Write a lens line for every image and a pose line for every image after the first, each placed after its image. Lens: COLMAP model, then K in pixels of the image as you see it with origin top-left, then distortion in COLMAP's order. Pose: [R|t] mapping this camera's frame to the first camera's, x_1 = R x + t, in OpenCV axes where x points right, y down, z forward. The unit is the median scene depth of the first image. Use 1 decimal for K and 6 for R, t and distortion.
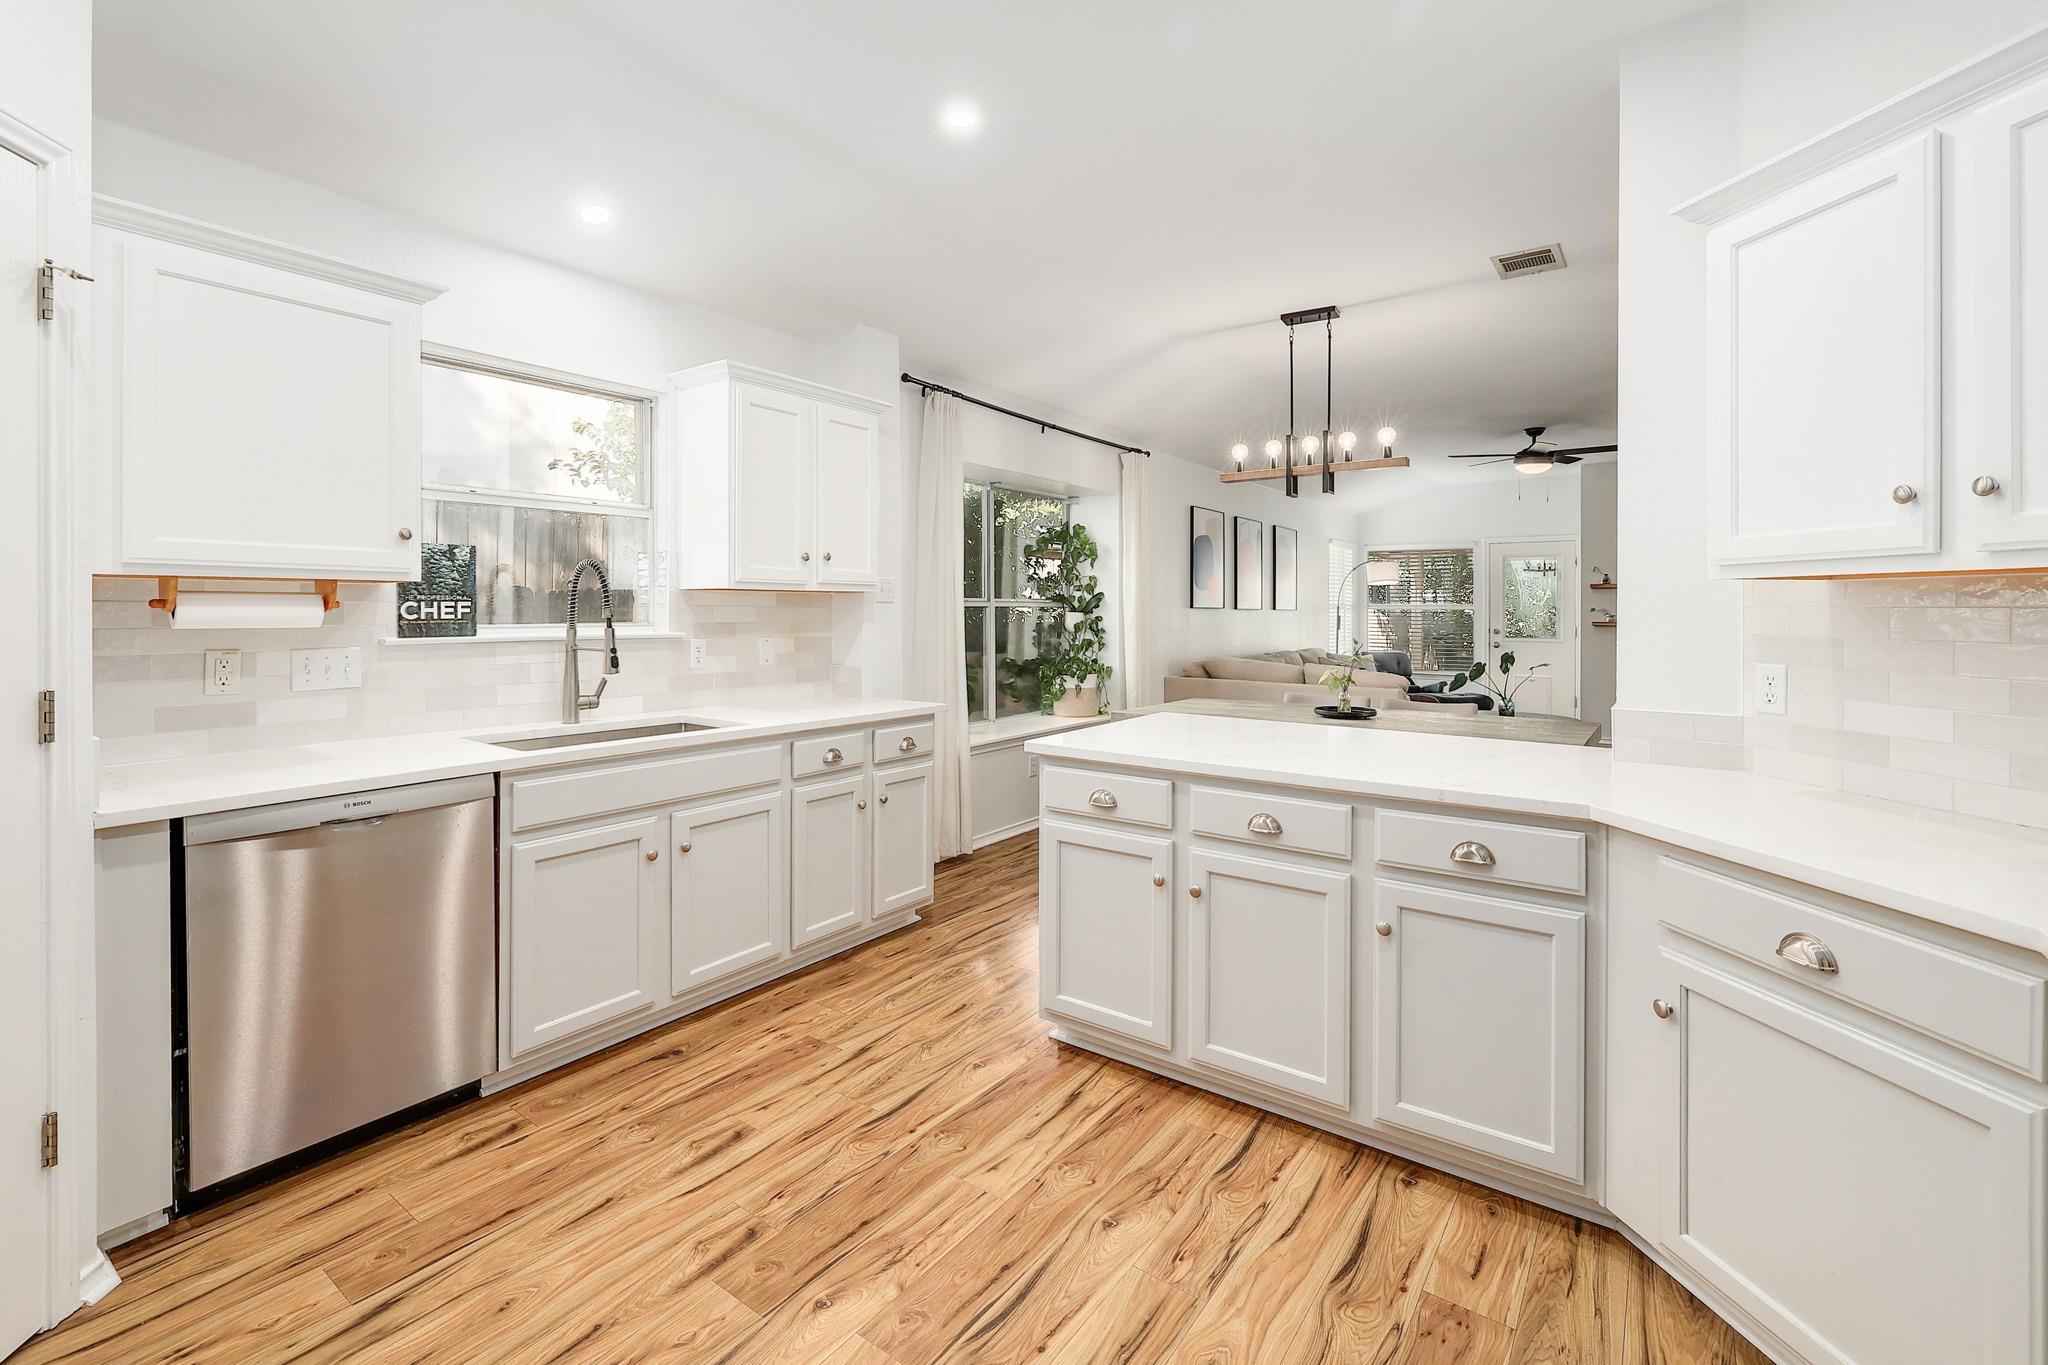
lens RADIAL K [[898.0, 0, 1012.6], [0, 898.0, 613.9], [0, 0, 1]] dist [-0.002369, -0.000228]
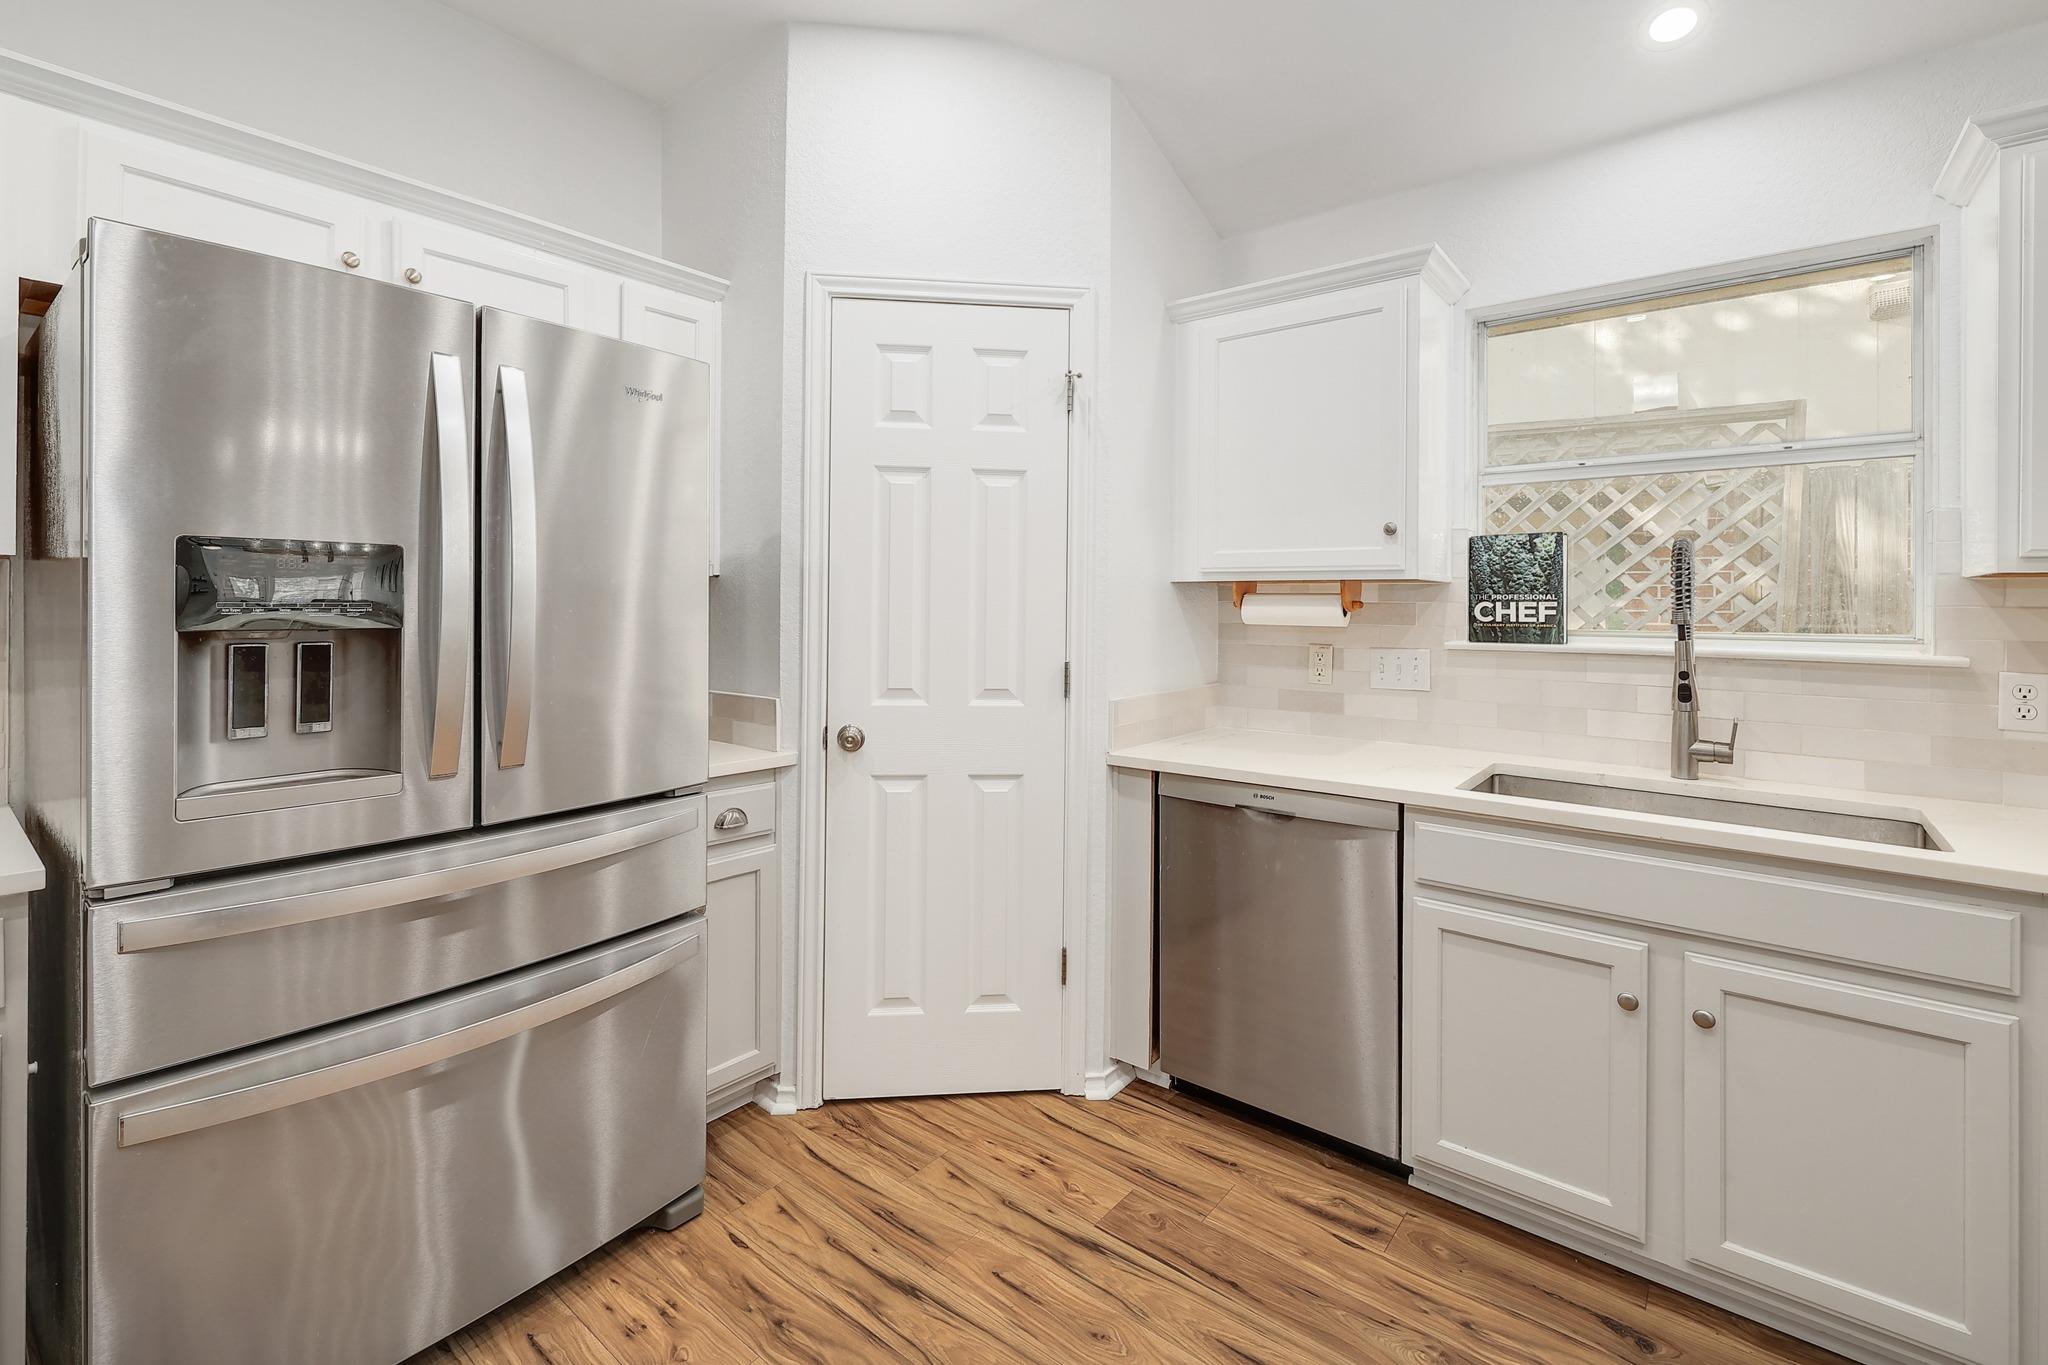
lens RADIAL K [[901.8, 0, 1015.5], [0, 901.8, 602.6], [0, 0, 1]] dist [0.001429, -0.000079]
pose [[-0.044821, -0.003290, -0.998990, 0.303702], [-0.013806, 0.999901, -0.002674, -0.004930], [0.998900, 0.013672, -0.044862, 0.710248]]
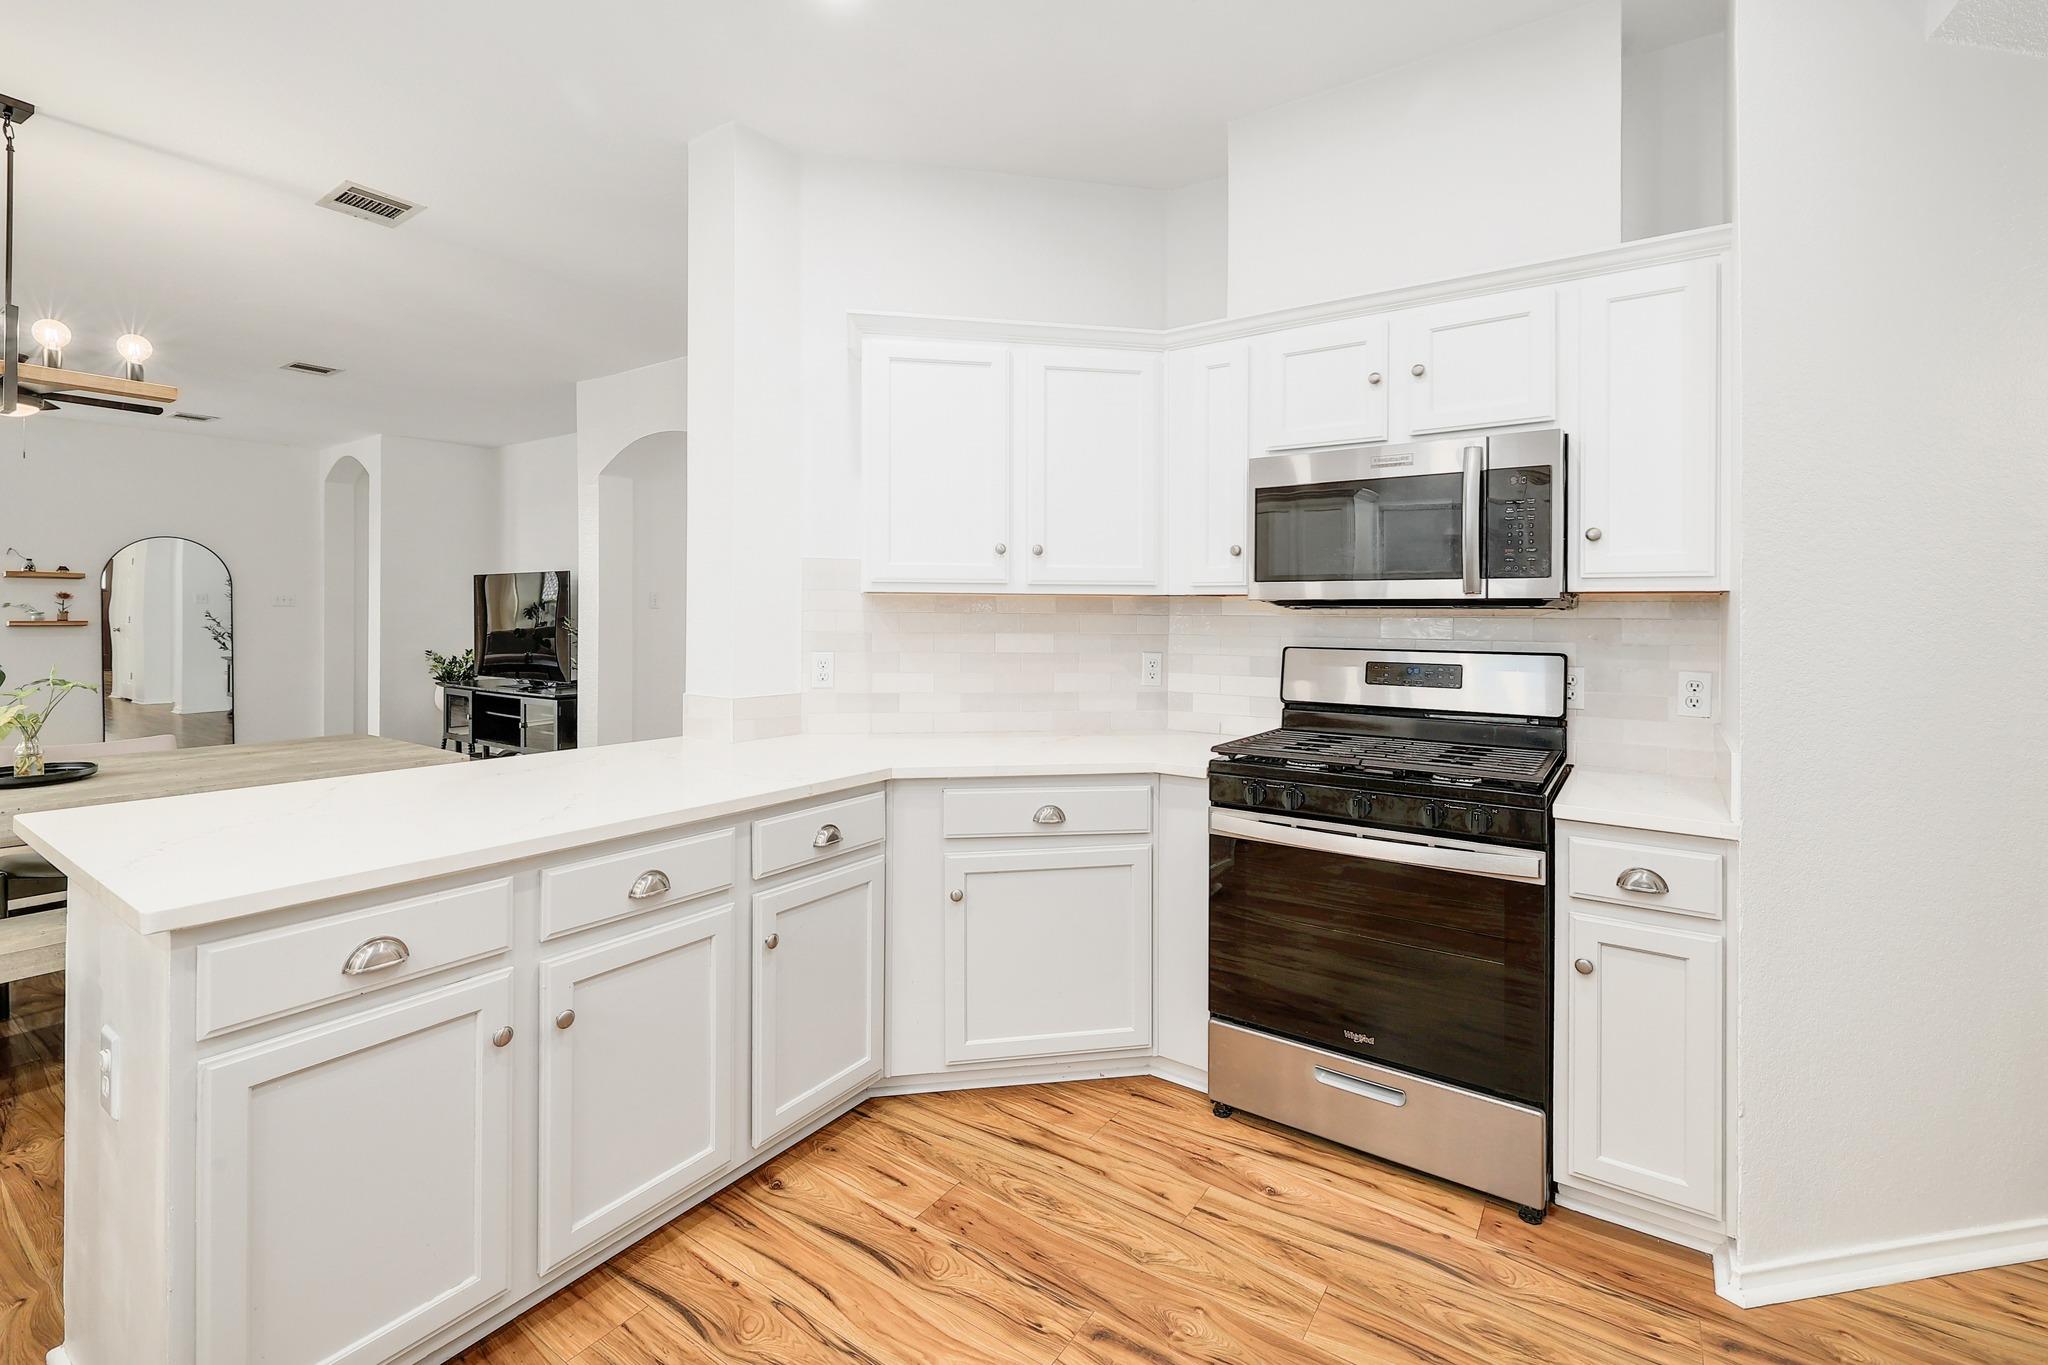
lens RADIAL K [[898.0, 0, 1012.6], [0, 898.0, 613.9], [0, 0, 1]] dist [-0.002369, -0.000228]
pose [[-0.029832, -0.001886, 0.999553, -0.523323], [-0.003691, 0.999992, 0.001777, -0.006944], [-0.999548, -0.003637, -0.029839, 0.709944]]
